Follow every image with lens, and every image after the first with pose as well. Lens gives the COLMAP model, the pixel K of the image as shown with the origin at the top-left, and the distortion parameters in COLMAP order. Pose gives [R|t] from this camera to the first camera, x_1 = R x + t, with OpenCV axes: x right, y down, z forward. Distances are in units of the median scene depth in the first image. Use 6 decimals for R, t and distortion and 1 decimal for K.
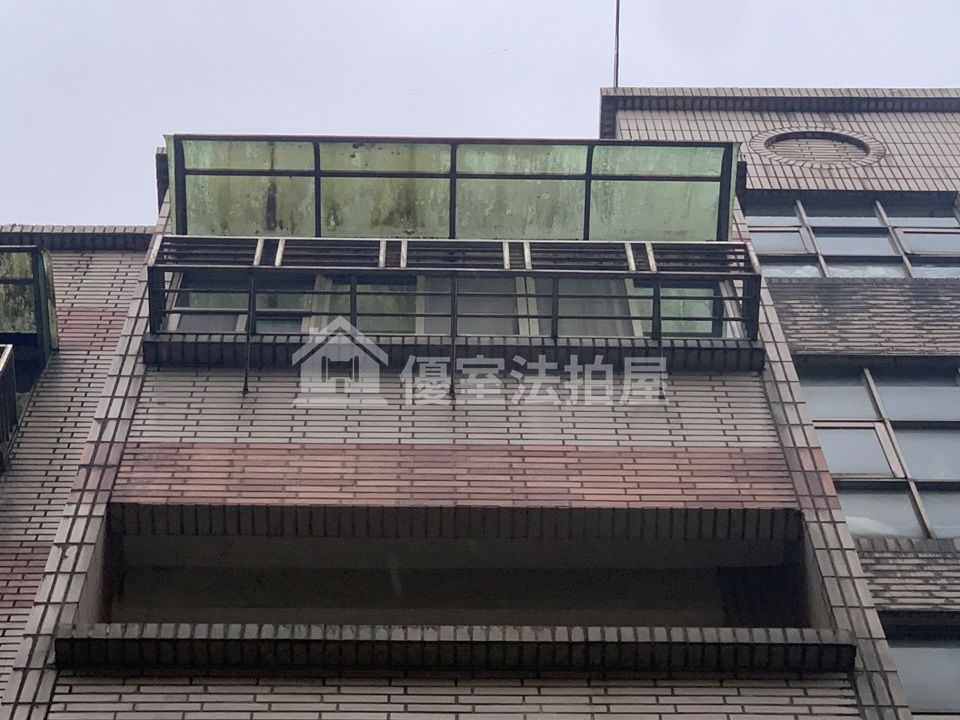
lens RADIAL K [[2446.4, 0, 483.8], [0, 2446.4, 354.4], [0, 0, 1]] dist [0.024504, 0.000000]
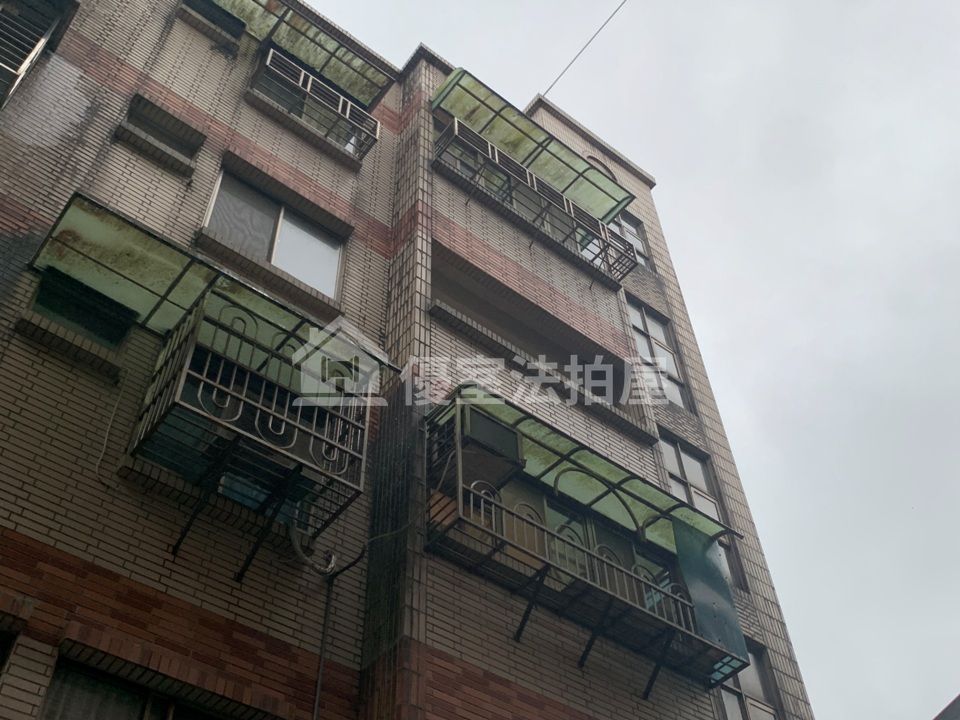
lens RADIAL K [[1051.6, 0, 507.1], [0, 1051.6, 357.9], [0, 0, 1]] dist [0.012643, 0.000000]
pose [[0.784676, 0.466170, 0.408619, -0.372016], [-0.555599, 0.821218, 0.130042, -0.015951], [-0.274943, -0.329068, 0.903394, -0.019385]]
